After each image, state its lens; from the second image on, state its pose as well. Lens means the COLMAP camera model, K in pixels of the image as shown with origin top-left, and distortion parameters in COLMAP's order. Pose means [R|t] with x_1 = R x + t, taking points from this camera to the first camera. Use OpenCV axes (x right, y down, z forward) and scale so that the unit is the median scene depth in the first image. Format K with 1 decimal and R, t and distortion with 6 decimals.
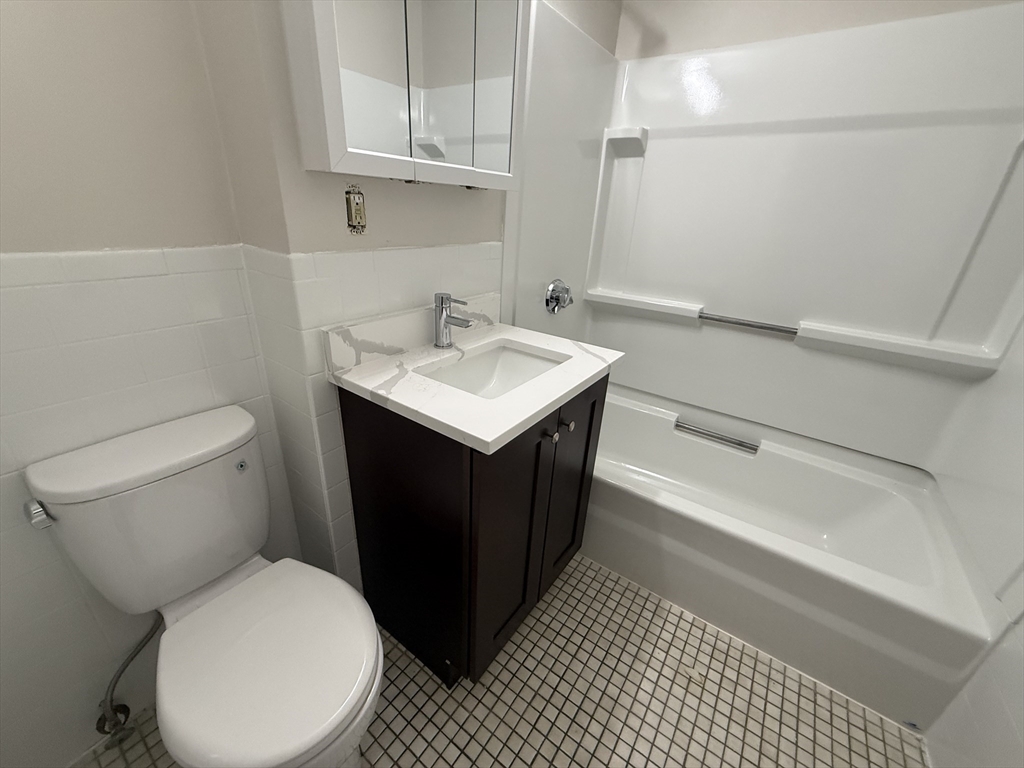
lens RADIAL K [[407.6, 0, 508.2], [0, 407.6, 386.5], [0, 0, 1]] dist [-0.000171, 0.000080]
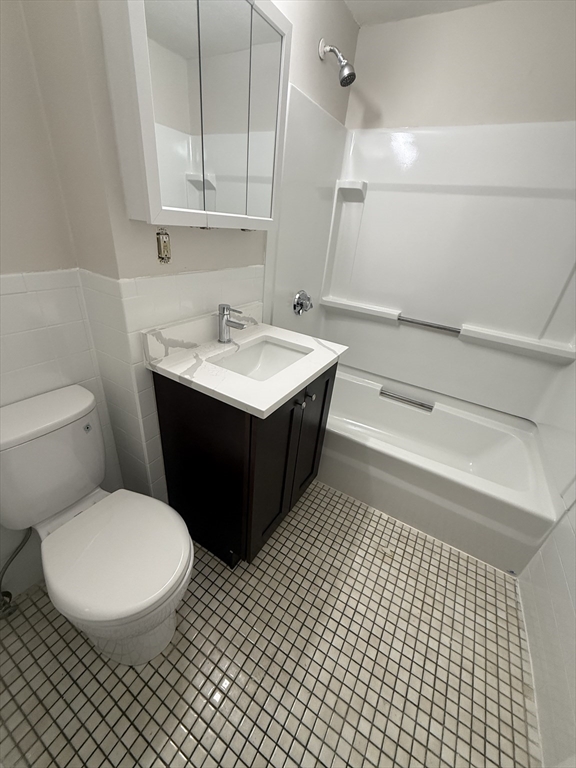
lens RADIAL K [[305.7, 0, 288.0], [0, 305.7, 384.0], [0, 0, 1]] dist [-0.000171, 0.000080]
pose [[0.995496, -0.004184, 0.094707, -0.041383], [-0.003313, 0.996880, 0.078869, -0.037068], [-0.094741, -0.078827, 0.992376, -0.098130]]
